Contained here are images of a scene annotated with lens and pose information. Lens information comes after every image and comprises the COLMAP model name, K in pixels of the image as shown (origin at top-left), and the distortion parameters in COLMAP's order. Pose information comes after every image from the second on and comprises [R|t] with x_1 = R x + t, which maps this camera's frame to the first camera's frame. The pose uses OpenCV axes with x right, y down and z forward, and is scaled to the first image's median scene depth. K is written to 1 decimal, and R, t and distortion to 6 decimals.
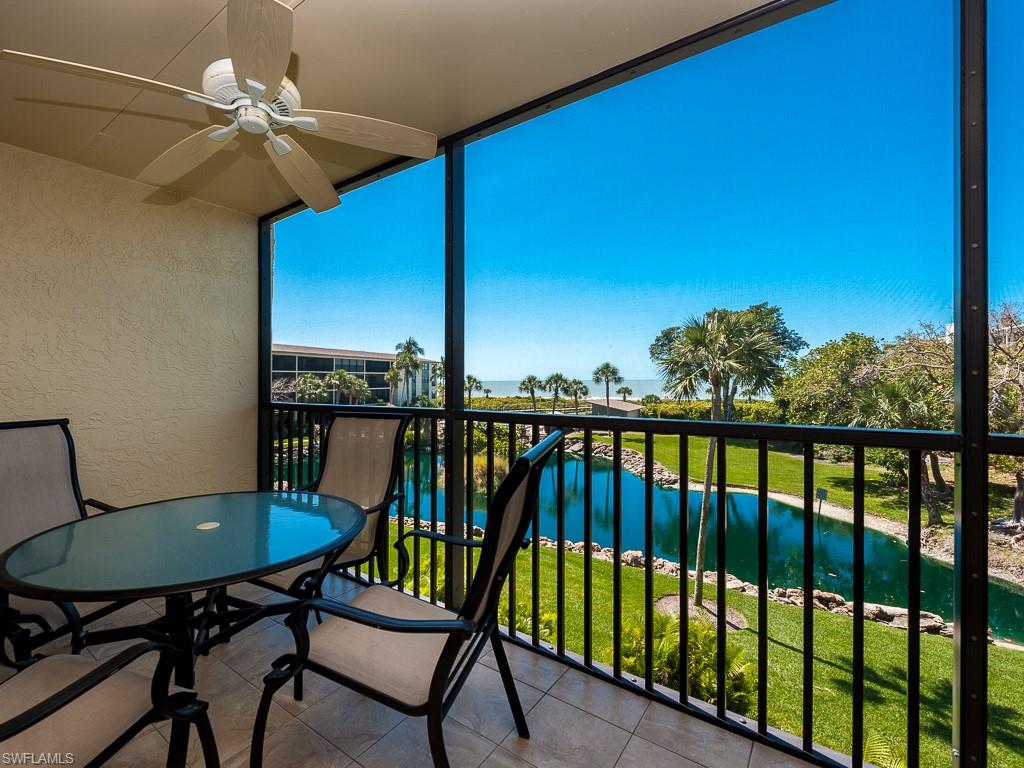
lens RADIAL K [[457.6, 0, 469.9], [0, 457.6, 382.3], [0, 0, 1]] dist [-0.000361, -0.000040]
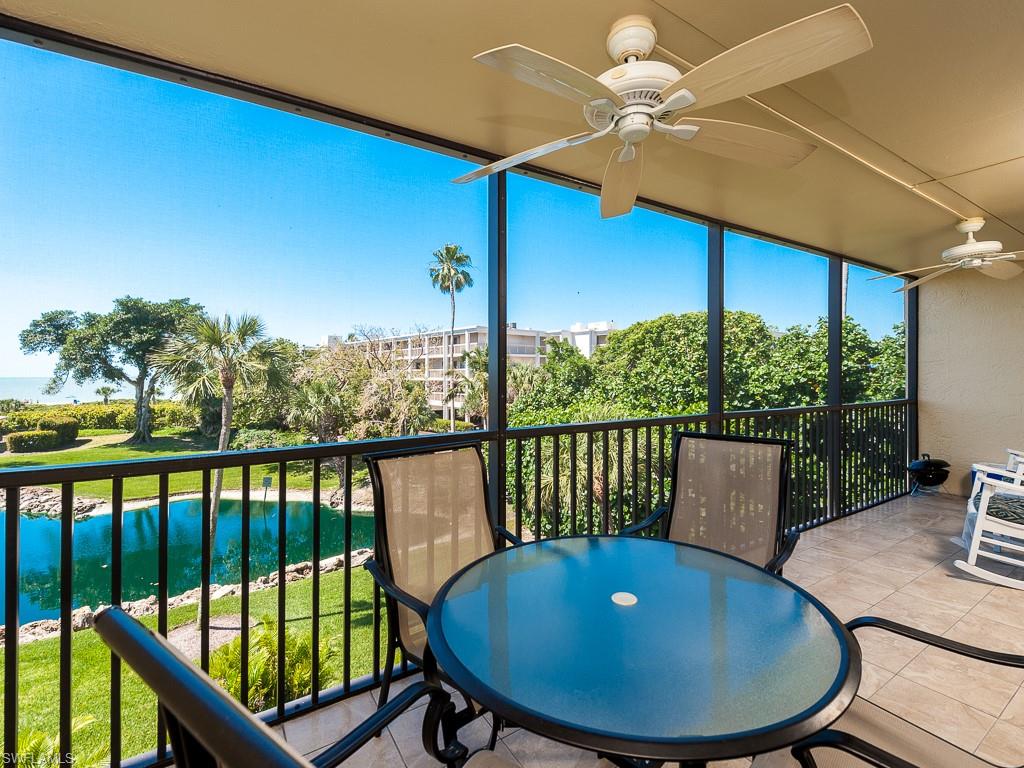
lens RADIAL K [[461.5, 0, 512.0], [0, 461.5, 384.0], [0, 0, 1]] dist [-0.000311, 0.000013]
pose [[0.344908, -0.013627, 0.938537, -0.114422], [0.006543, 0.999905, 0.012114, -0.005277], [-0.938614, 0.001963, 0.344965, 0.082184]]
